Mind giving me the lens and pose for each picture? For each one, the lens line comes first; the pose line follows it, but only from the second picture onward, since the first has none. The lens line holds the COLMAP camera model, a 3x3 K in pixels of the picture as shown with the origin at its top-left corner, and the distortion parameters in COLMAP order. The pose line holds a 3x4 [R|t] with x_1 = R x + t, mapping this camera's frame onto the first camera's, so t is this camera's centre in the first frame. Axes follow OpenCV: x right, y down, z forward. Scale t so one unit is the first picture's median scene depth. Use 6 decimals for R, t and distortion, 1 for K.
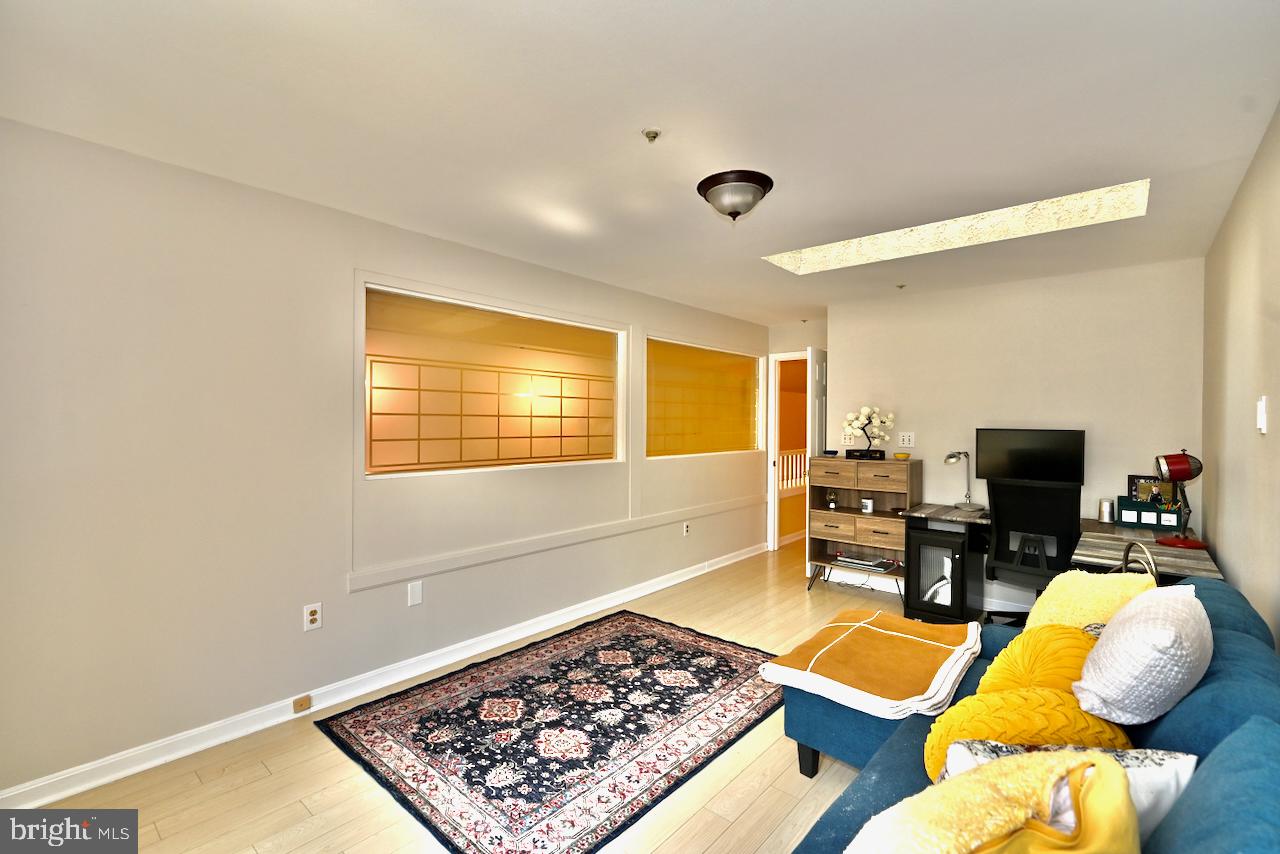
lens RADIAL K [[566.0, 0, 640.0], [0, 566.0, 427.0], [0, 0, 1]] dist [0.000183, 0.000028]
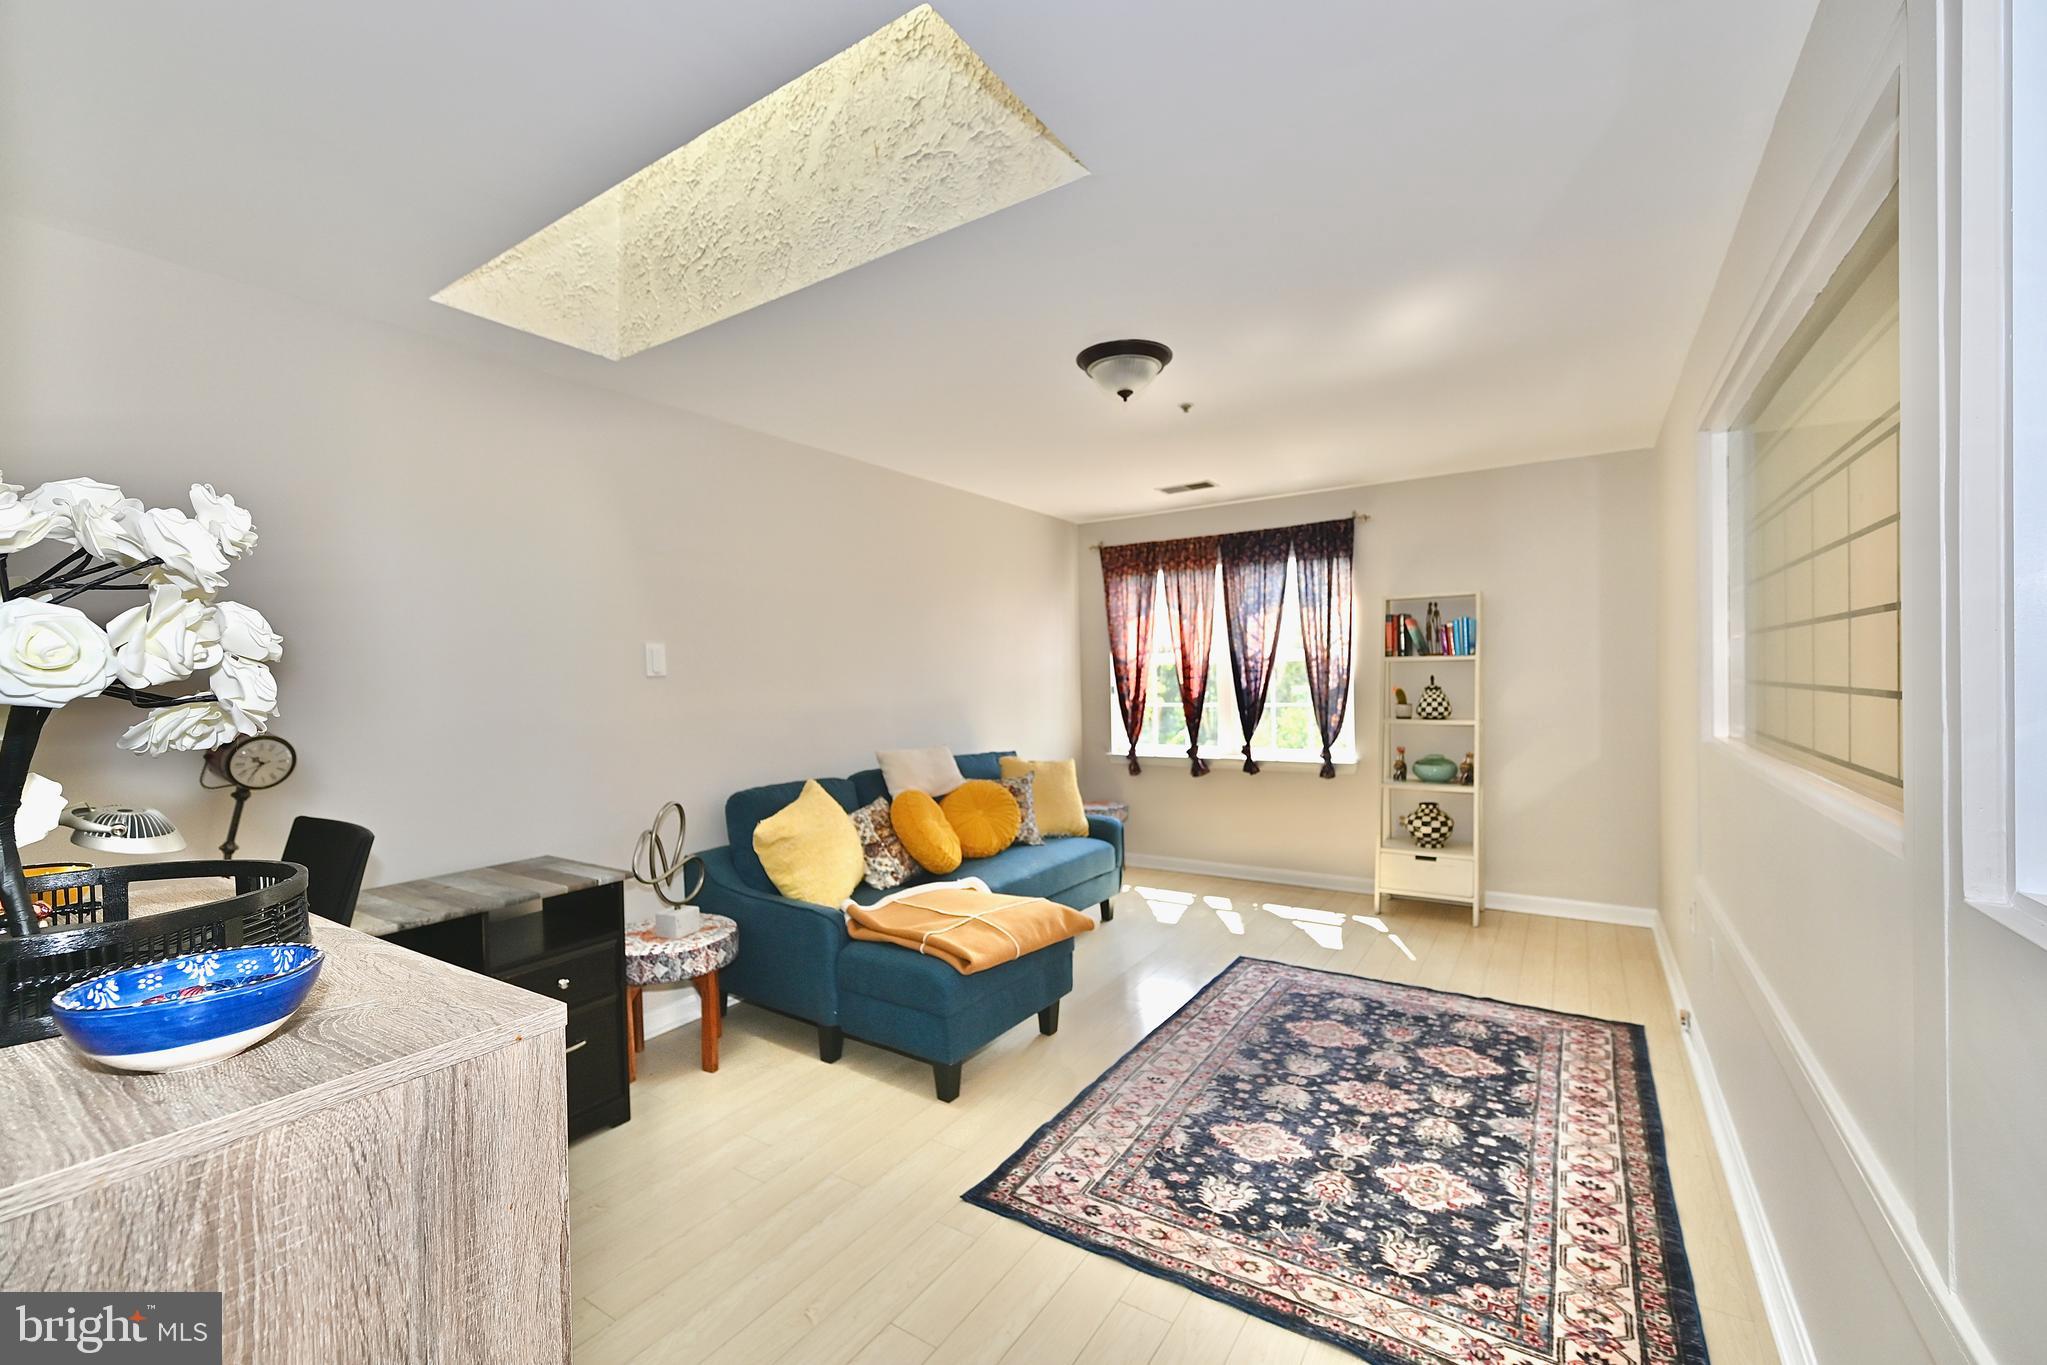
lens RADIAL K [[836.5, 0, 1023.5], [0, 836.5, 682.5], [0, 0, 1]] dist [-0.000701, -0.000073]
pose [[-0.991458, 0.012994, -0.129780, 0.390211], [0.011009, 0.999811, 0.016001, 0.004217], [0.129964, 0.014436, -0.991414, 1.802125]]
